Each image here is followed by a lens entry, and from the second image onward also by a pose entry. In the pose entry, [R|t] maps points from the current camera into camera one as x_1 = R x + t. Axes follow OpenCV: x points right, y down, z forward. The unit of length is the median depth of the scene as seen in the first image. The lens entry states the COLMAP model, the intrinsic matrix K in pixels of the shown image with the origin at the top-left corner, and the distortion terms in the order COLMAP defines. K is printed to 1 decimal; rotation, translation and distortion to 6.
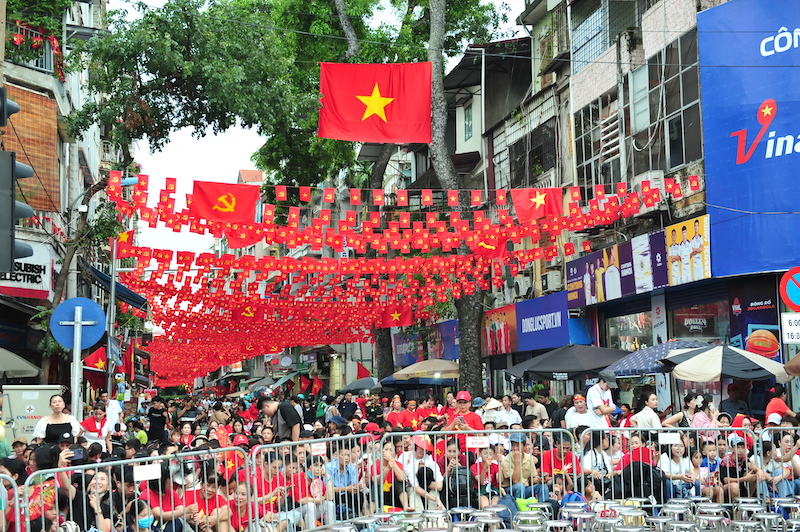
lens RADIAL K [[1085.2, 0, 400.0], [0, 1085.2, 266.0], [0, 0, 1]] dist [0.118508, -0.004250]
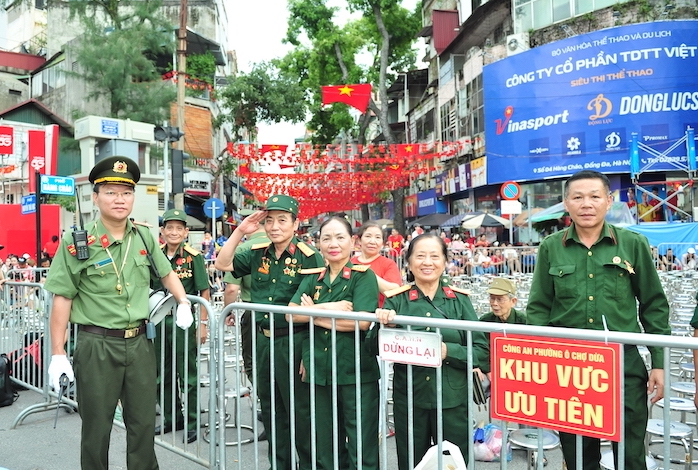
lens RADIAL K [[601.6, 0, 349.0], [0, 601.6, 235.0], [0, 0, 1]] dist [-0.054050, 0.000864]
pose [[0.992246, 0.000298, -0.124291, 0.137461], [0.014454, 0.992936, 0.117769, -0.031958], [0.123448, -0.118652, 0.985232, -0.254442]]
